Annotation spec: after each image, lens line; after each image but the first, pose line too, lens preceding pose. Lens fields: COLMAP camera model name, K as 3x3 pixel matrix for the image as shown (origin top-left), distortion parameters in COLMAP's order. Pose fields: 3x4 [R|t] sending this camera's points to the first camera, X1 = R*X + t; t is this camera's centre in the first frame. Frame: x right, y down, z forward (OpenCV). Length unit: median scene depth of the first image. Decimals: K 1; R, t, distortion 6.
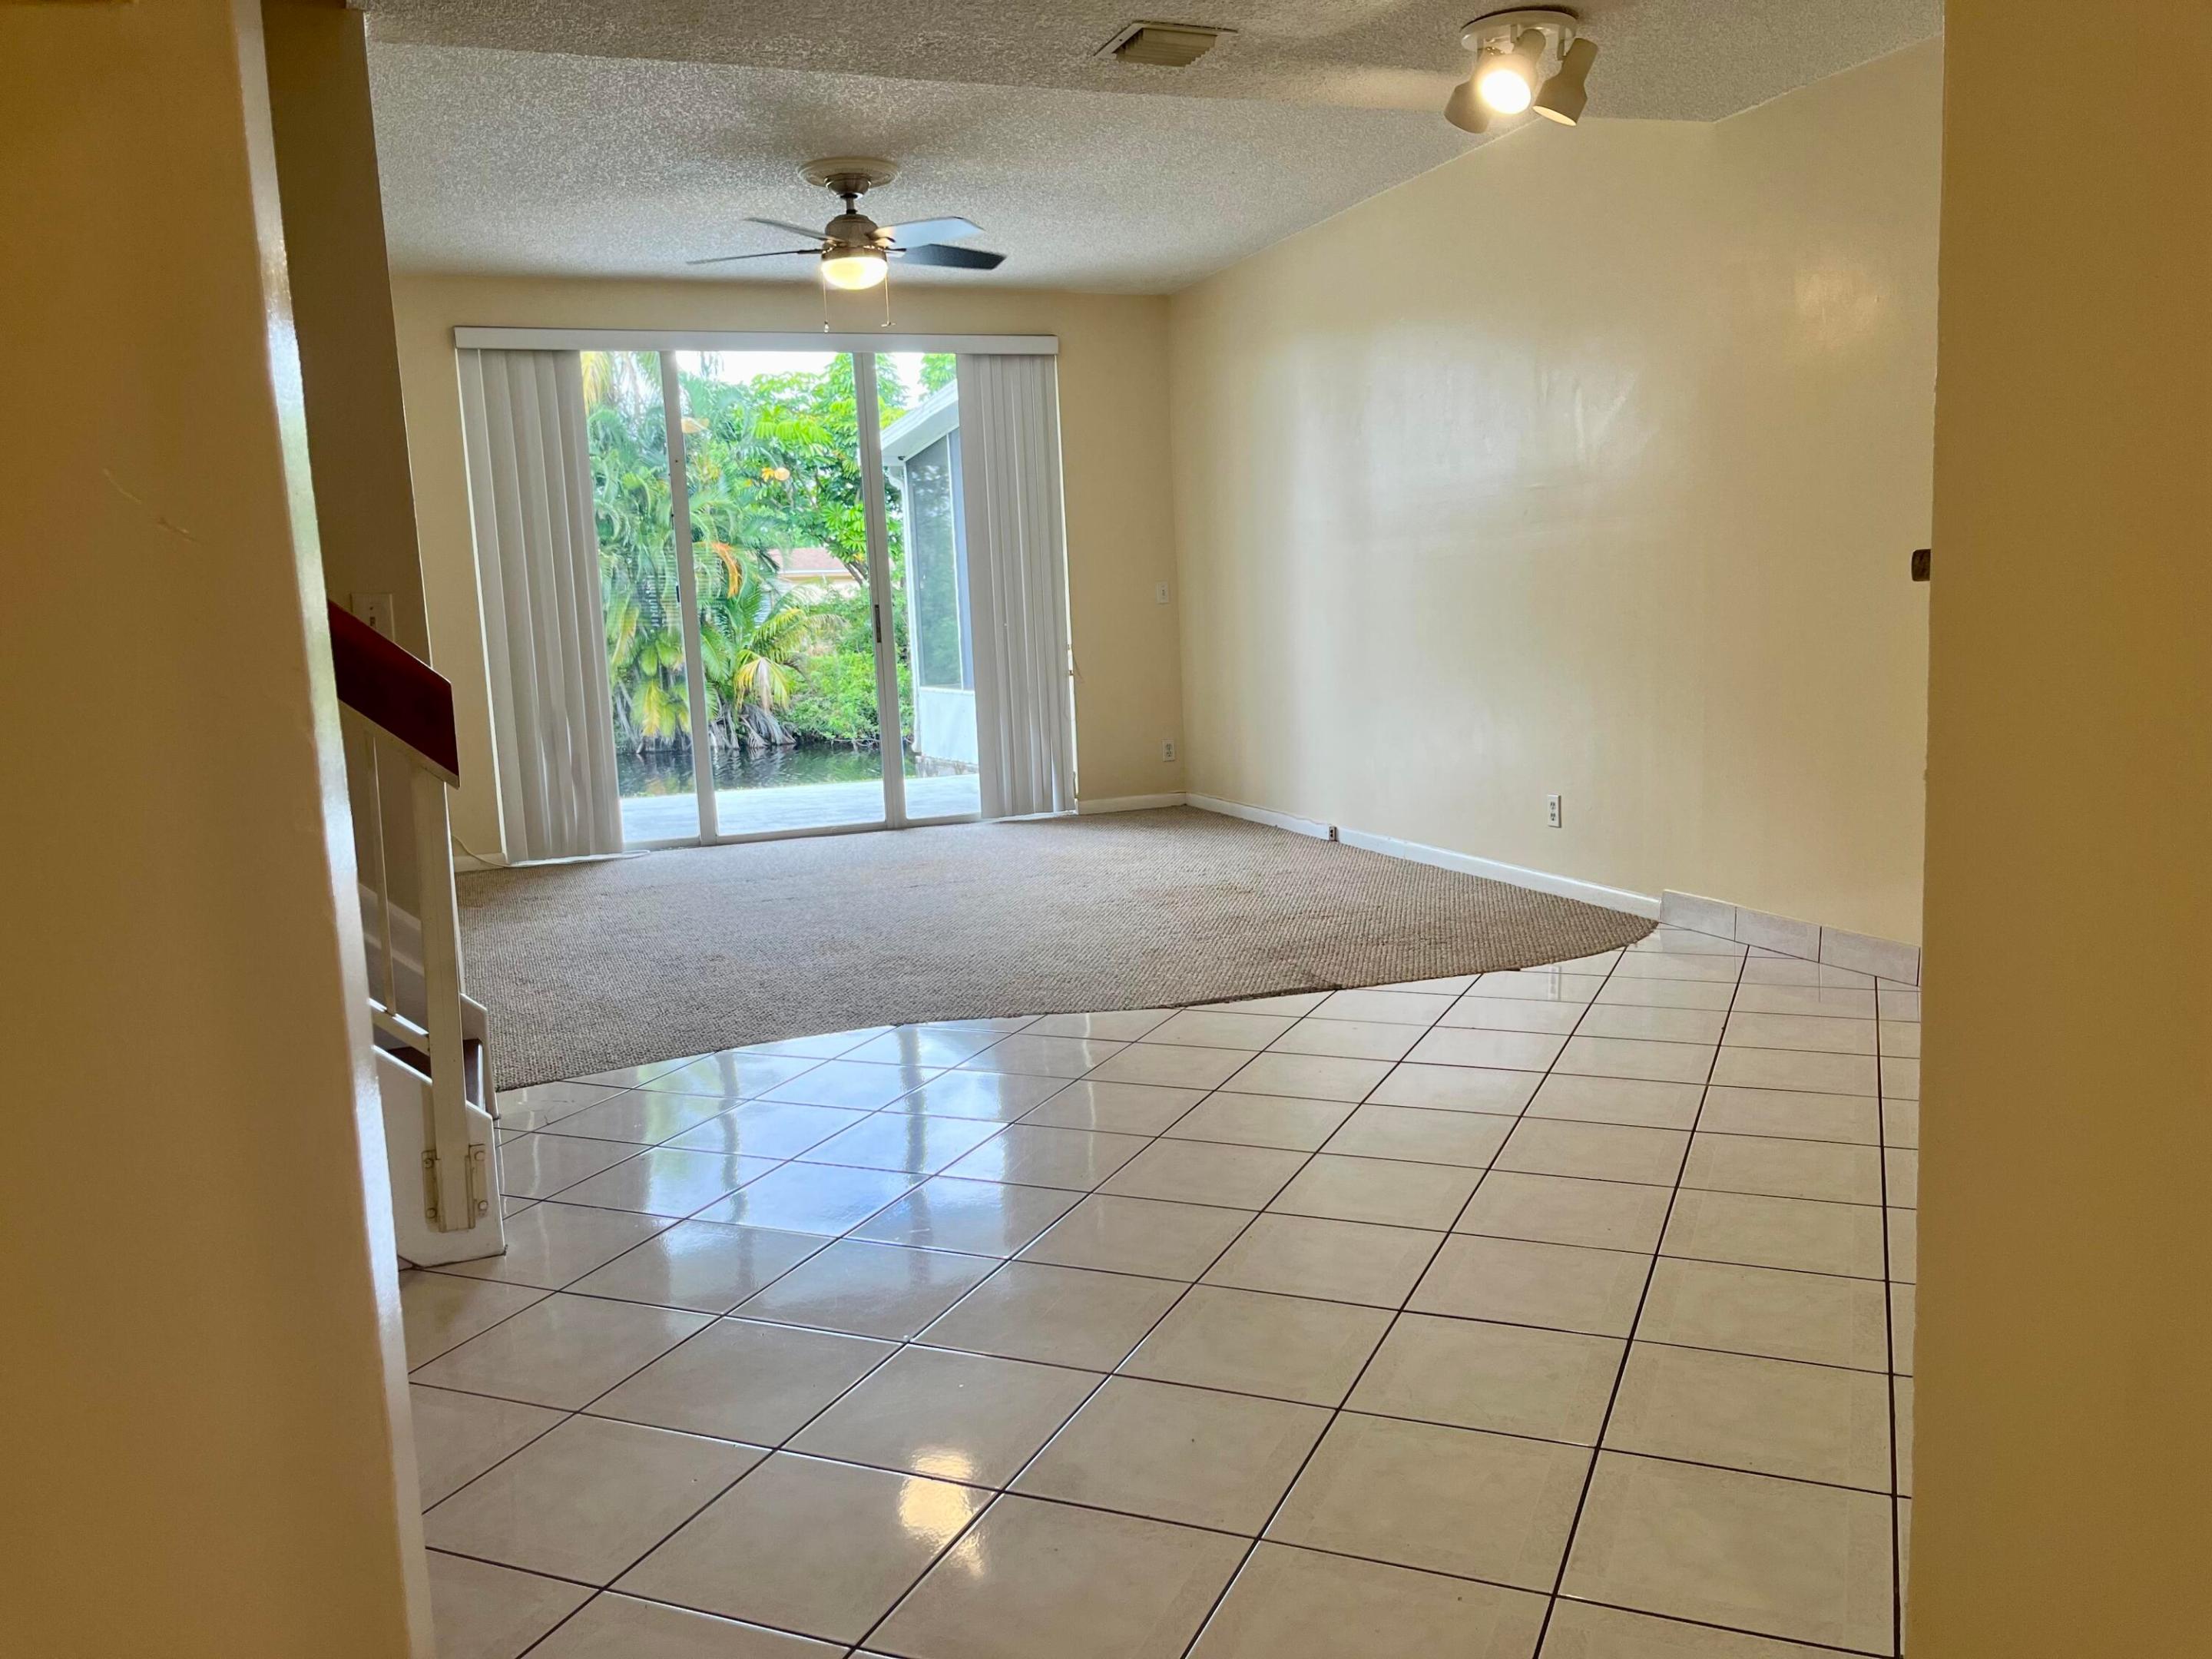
lens RADIAL K [[1677.6, 0, 1114.6], [0, 1677.6, 819.7], [0, 0, 1]] dist [0.074372, -0.083771]
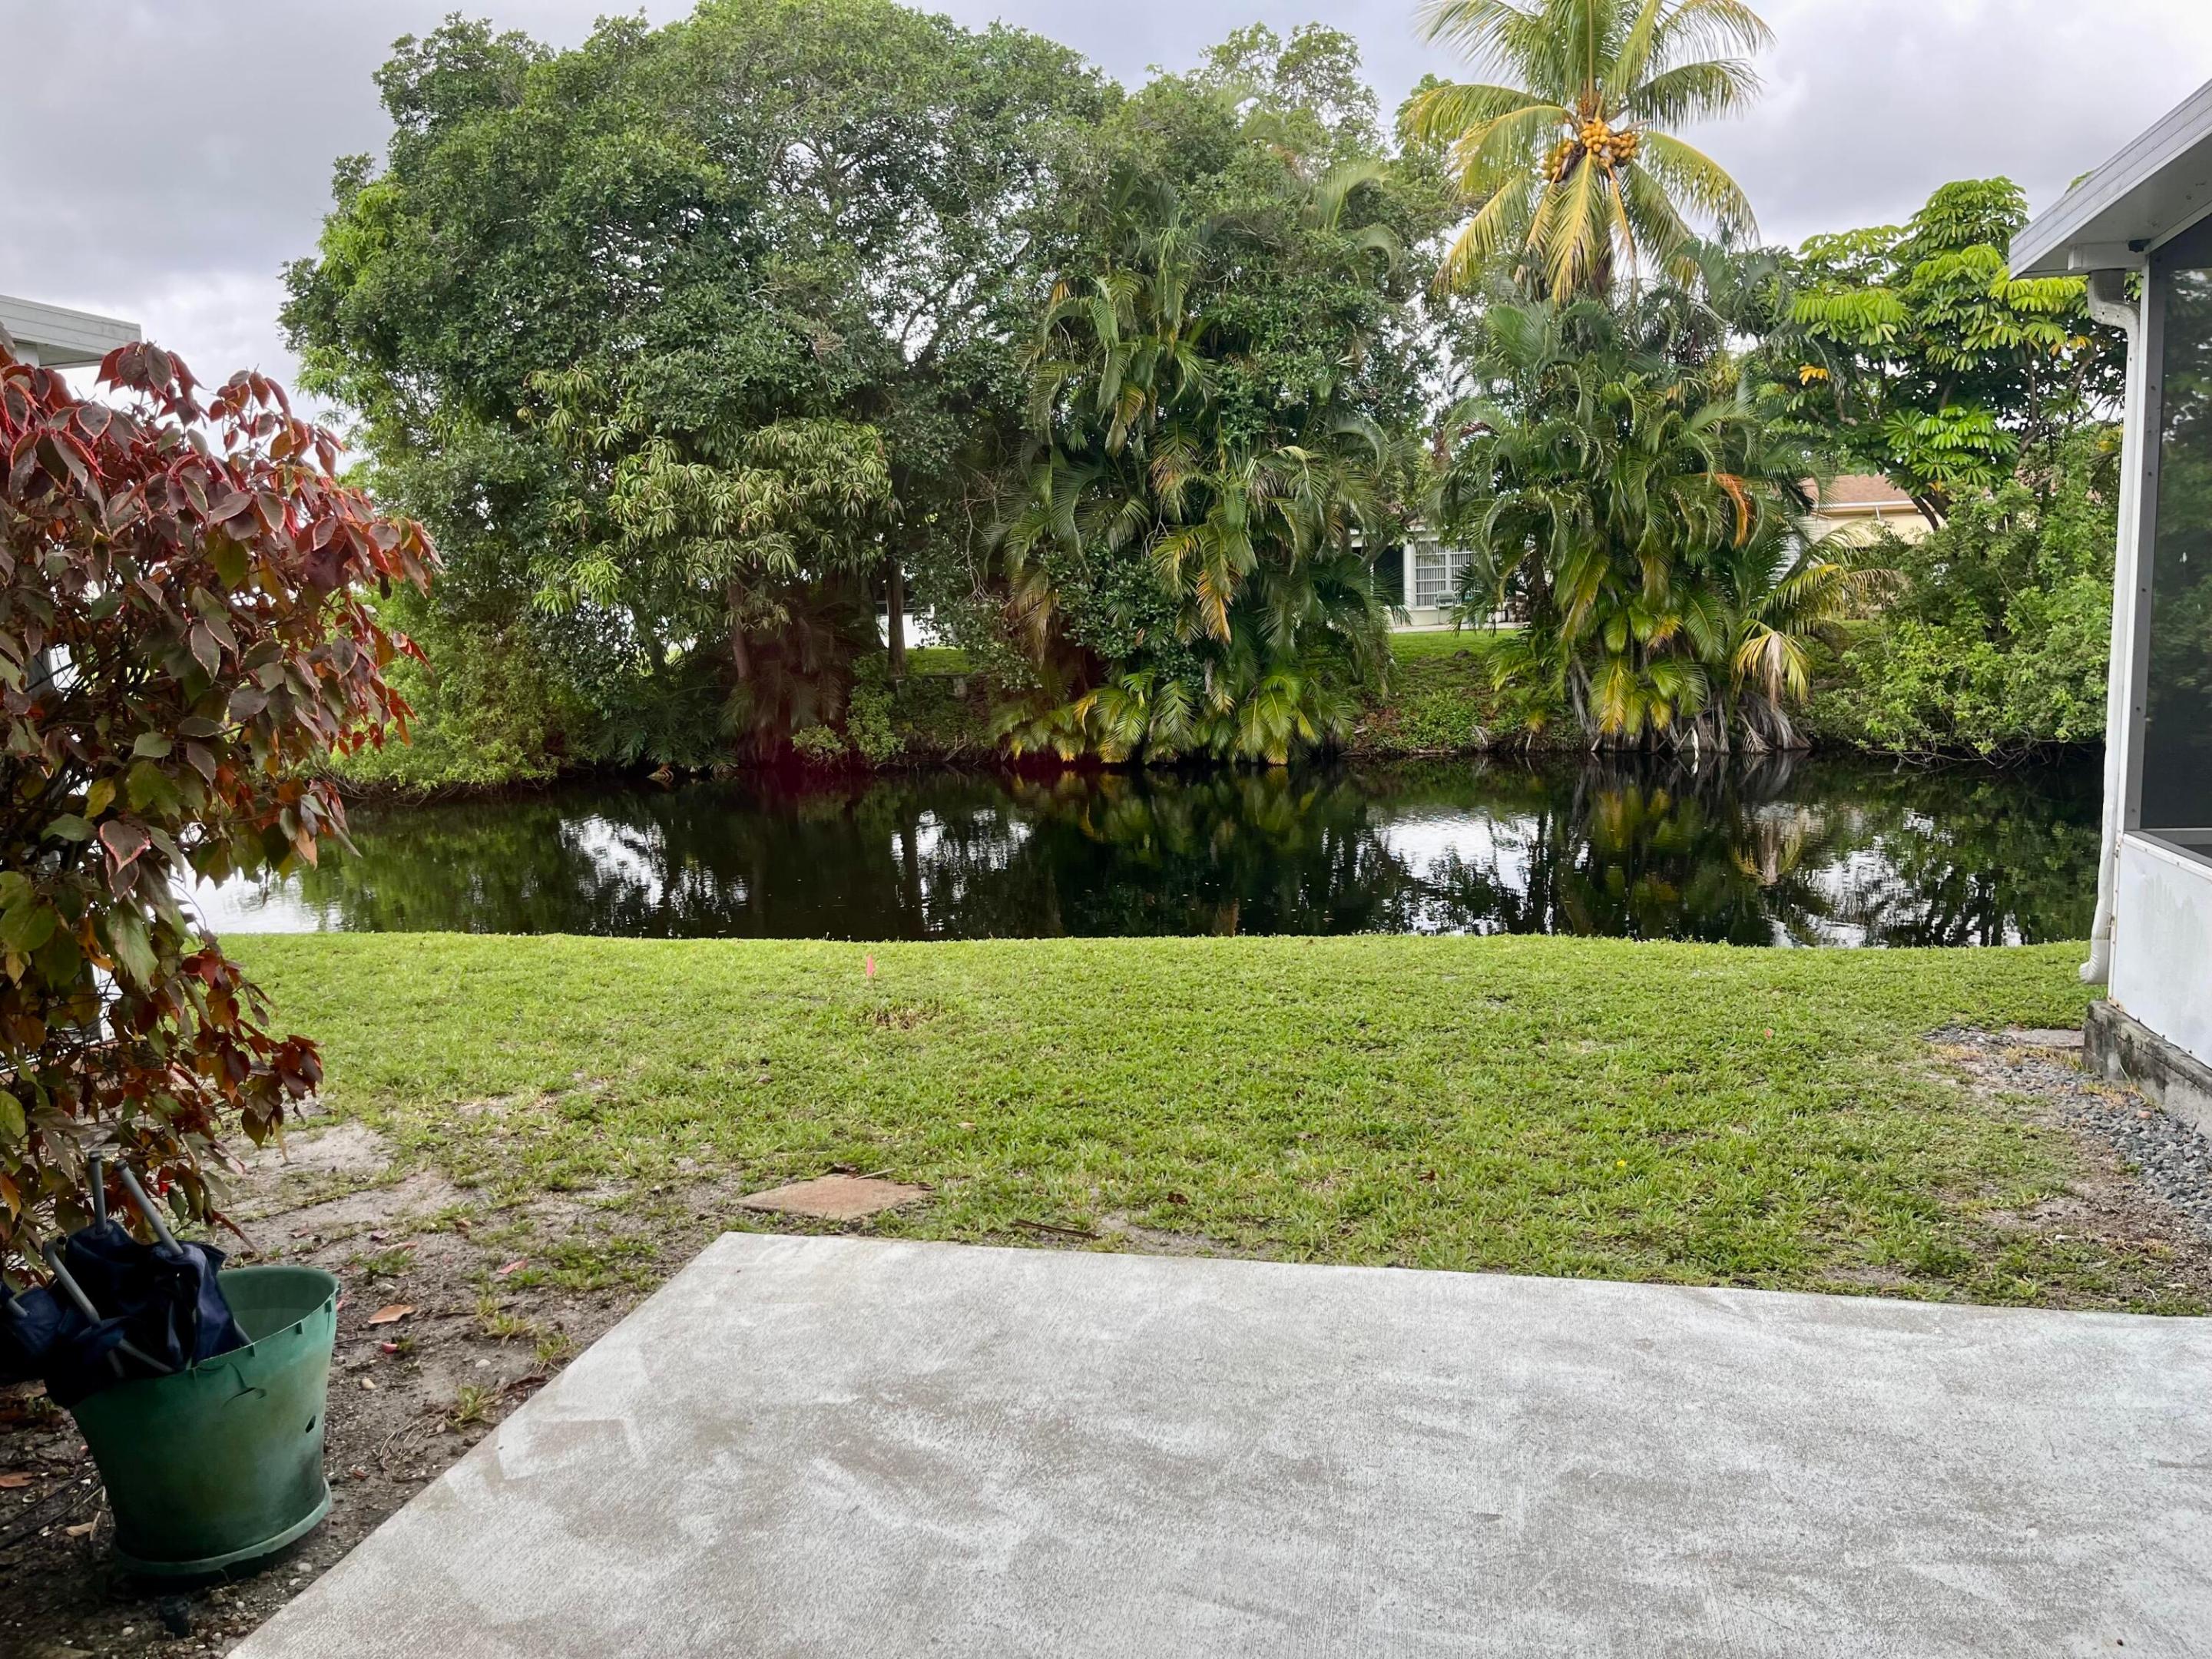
lens RADIAL K [[1627.1, 0, 1126.2], [0, 1627.1, 836.1], [0, 0, 1]] dist [0.012333, 0.001696]
pose [[0.829101, 0.098891, -0.550284, -0.045438], [-0.067088, 0.994719, 0.077680, -0.044267], [0.555060, -0.027487, 0.831356, 0.258950]]
